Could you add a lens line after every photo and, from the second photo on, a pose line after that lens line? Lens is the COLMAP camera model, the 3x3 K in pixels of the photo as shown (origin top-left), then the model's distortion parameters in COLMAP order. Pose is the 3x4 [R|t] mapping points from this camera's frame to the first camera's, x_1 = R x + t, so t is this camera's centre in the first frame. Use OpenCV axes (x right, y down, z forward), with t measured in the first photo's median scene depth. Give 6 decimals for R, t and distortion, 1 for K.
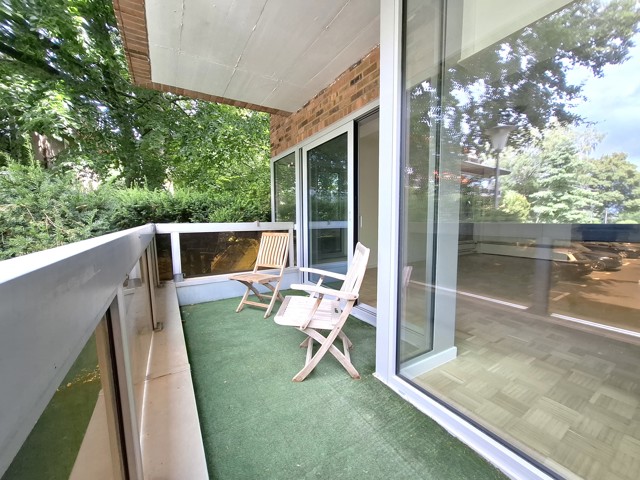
lens RADIAL K [[254.7, 0, 327.6], [0, 254.7, 240.2], [0, 0, 1]] dist [-0.002125, -0.000182]
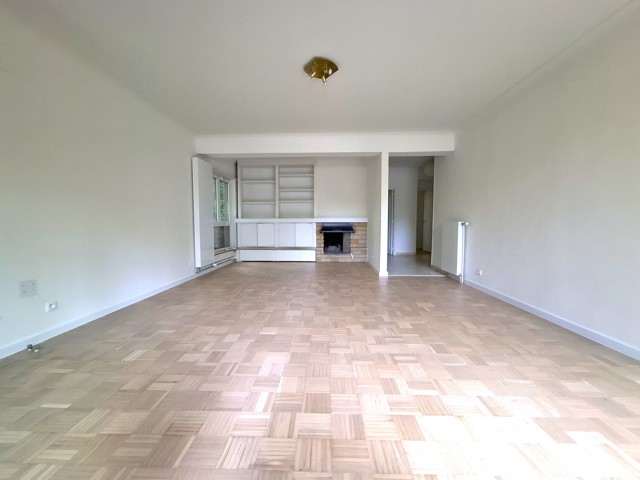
lens RADIAL K [[254.7, 0, 327.6], [0, 254.7, 240.2], [0, 0, 1]] dist [-0.002125, -0.000182]
pose [[0.549694, -0.041469, 0.834336, 0.171358], [0.056024, 0.998349, 0.012710, -0.048657], [-0.833485, 0.039756, 0.551110, 0.964871]]
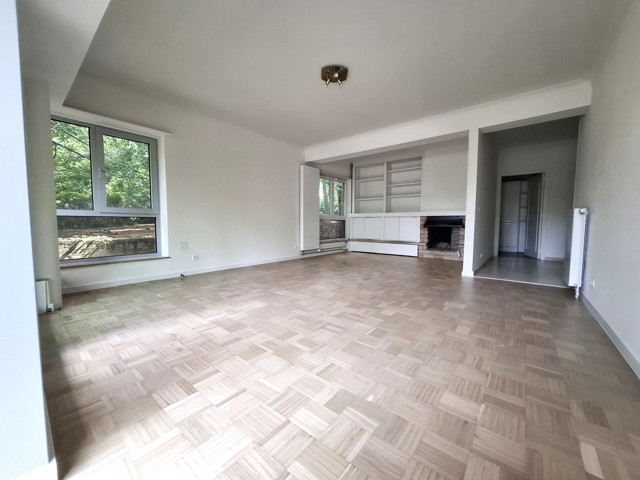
lens RADIAL K [[254.7, 0, 327.6], [0, 254.7, 240.2], [0, 0, 1]] dist [-0.002125, -0.000182]
pose [[0.942749, -0.005542, 0.333456, 0.663165], [0.008496, 0.999937, -0.007400, 0.053729], [-0.333394, 0.009810, 0.942737, 0.385607]]
